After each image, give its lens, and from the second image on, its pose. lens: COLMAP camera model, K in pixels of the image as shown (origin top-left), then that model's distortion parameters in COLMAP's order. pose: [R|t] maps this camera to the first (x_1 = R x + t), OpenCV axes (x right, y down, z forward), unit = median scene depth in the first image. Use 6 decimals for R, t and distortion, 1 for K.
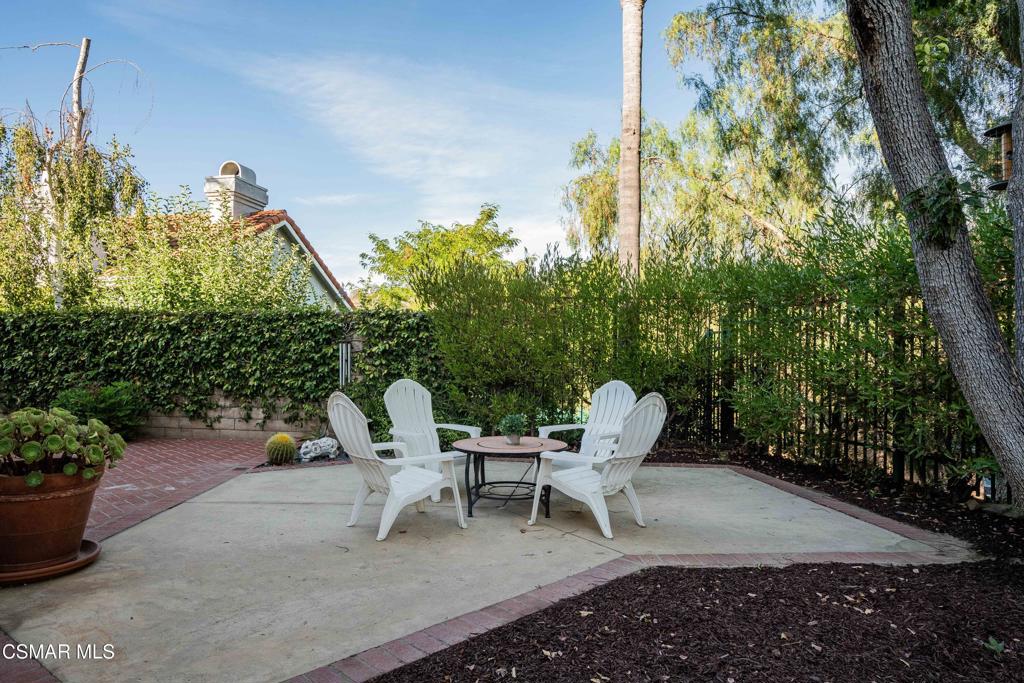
lens RADIAL K [[654.7, 0, 510.6], [0, 654.7, 347.7], [0, 0, 1]] dist [0.004013, 0.001638]
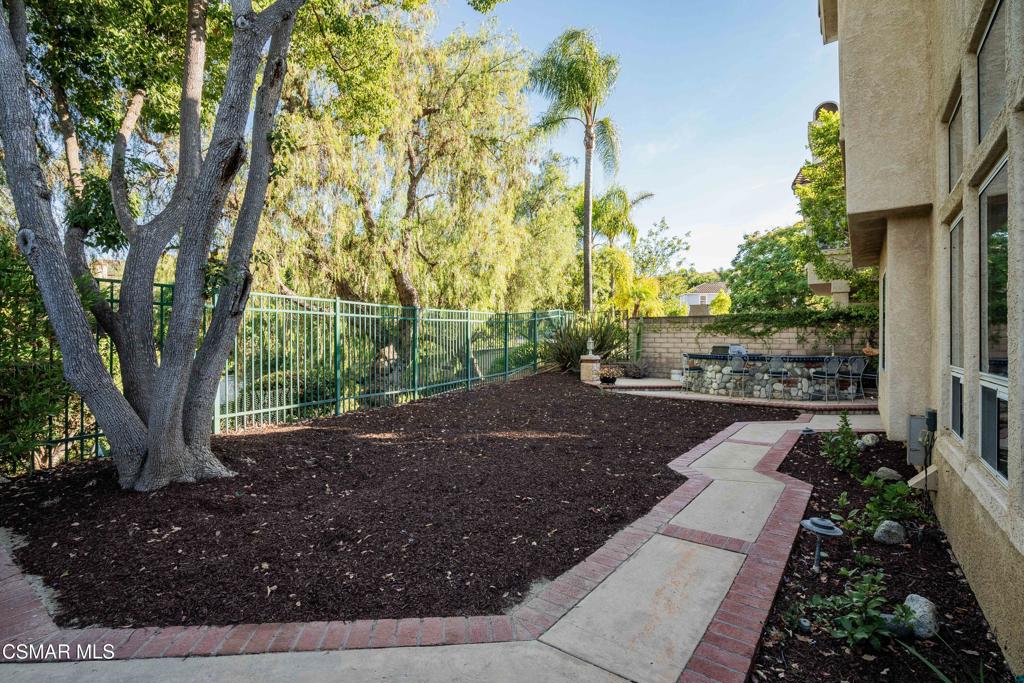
lens RADIAL K [[467.3, 0, 510.6], [0, 467.3, 342.5], [0, 0, 1]] dist [-0.032292, 0.000028]
pose [[-0.793931, -0.009452, 0.607934, -0.292308], [-0.014830, 0.999883, -0.003821, -0.015667], [-0.607827, -0.012049, -0.793978, 0.567323]]
